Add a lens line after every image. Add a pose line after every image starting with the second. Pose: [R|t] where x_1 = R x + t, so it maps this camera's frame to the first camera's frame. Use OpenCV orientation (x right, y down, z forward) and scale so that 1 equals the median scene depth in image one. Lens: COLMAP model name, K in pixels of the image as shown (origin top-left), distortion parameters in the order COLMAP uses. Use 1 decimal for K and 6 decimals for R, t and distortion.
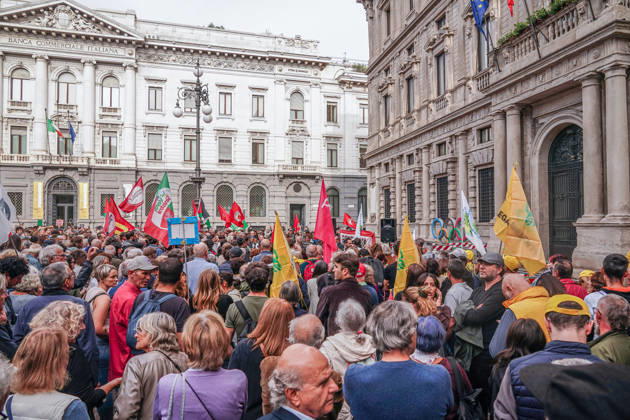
lens RADIAL K [[427.6, 0, 320.6], [0, 427.6, 212.1], [0, 0, 1]] dist [-0.019657, 0.013878]
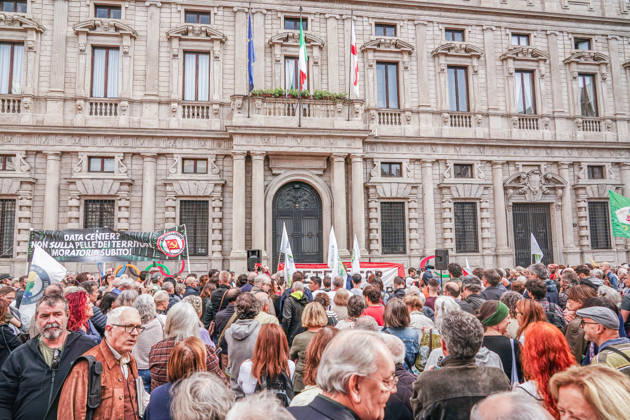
lens RADIAL K [[422.8, 0, 318.7], [0, 422.8, 212.4], [0, 0, 1]] dist [-0.015976, 0.005292]
pose [[0.075391, 0.101874, 0.991936, -0.136327], [-0.012101, 0.994788, -0.101247, 0.004494], [-0.997081, -0.004371, 0.076231, 0.163764]]
